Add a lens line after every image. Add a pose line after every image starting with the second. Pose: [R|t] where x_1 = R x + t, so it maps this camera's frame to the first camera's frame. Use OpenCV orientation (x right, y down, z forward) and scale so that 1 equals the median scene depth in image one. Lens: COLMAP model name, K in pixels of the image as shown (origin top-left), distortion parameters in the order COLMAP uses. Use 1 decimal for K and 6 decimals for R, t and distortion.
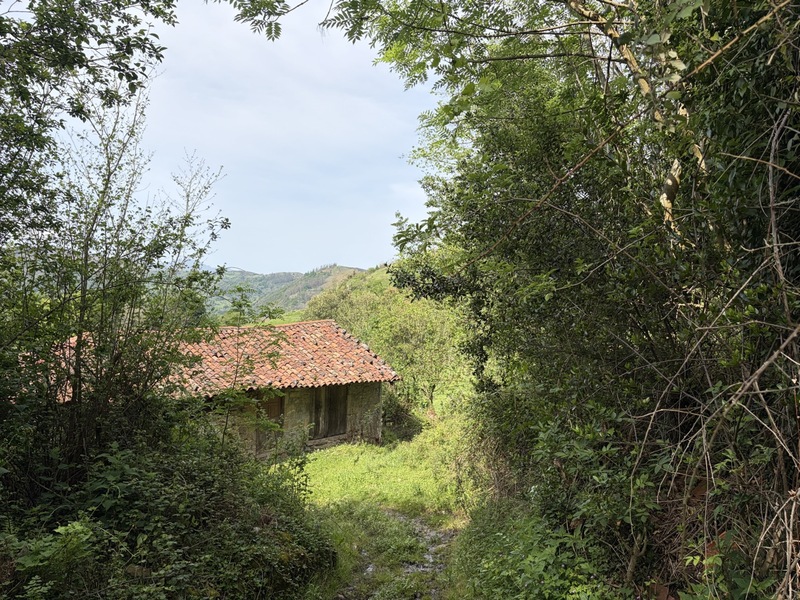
lens RADIAL K [[578.2, 0, 400.9], [0, 578.2, 288.9], [0, 0, 1]] dist [0.000463, -0.021299]
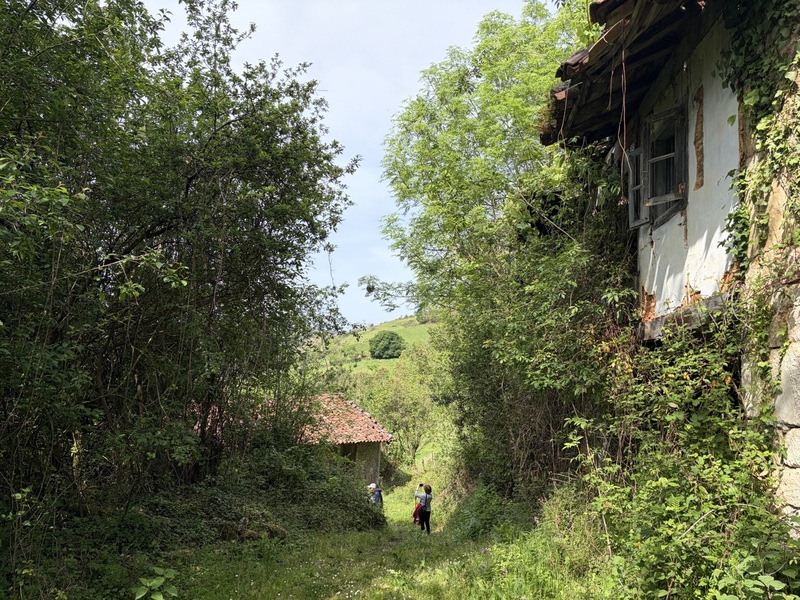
lens RADIAL K [[578.2, 0, 400.9], [0, 578.2, 288.9], [0, 0, 1]] dist [0.000463, -0.021299]
pose [[0.998401, 0.030177, 0.047808, -0.062591], [-0.024772, 0.993639, -0.109853, -0.046106], [-0.050819, 0.108493, 0.992797, -0.370751]]
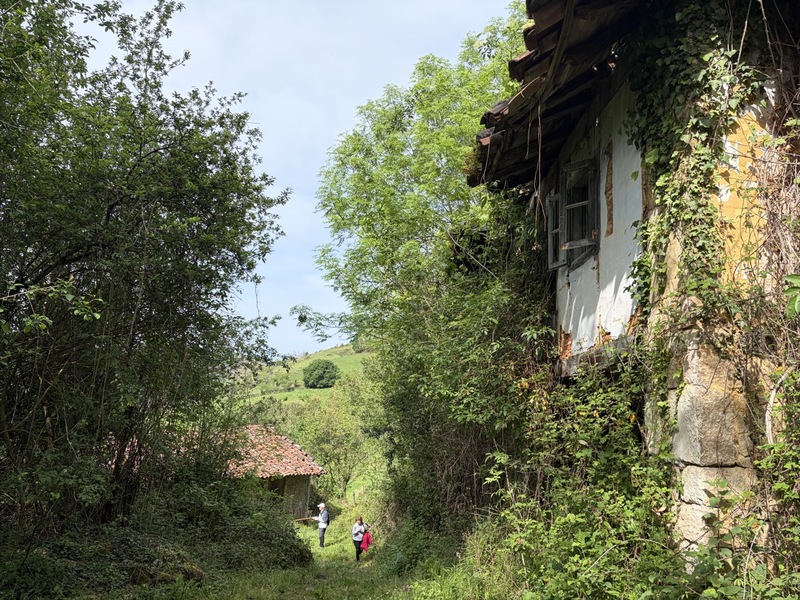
lens RADIAL K [[578.2, 0, 400.9], [0, 578.2, 288.9], [0, 0, 1]] dist [0.000463, -0.021299]
pose [[0.986322, 0.058221, 0.154203, -0.059285], [-0.032745, 0.986104, -0.162872, -0.048054], [-0.161542, 0.155595, 0.974523, -0.373165]]
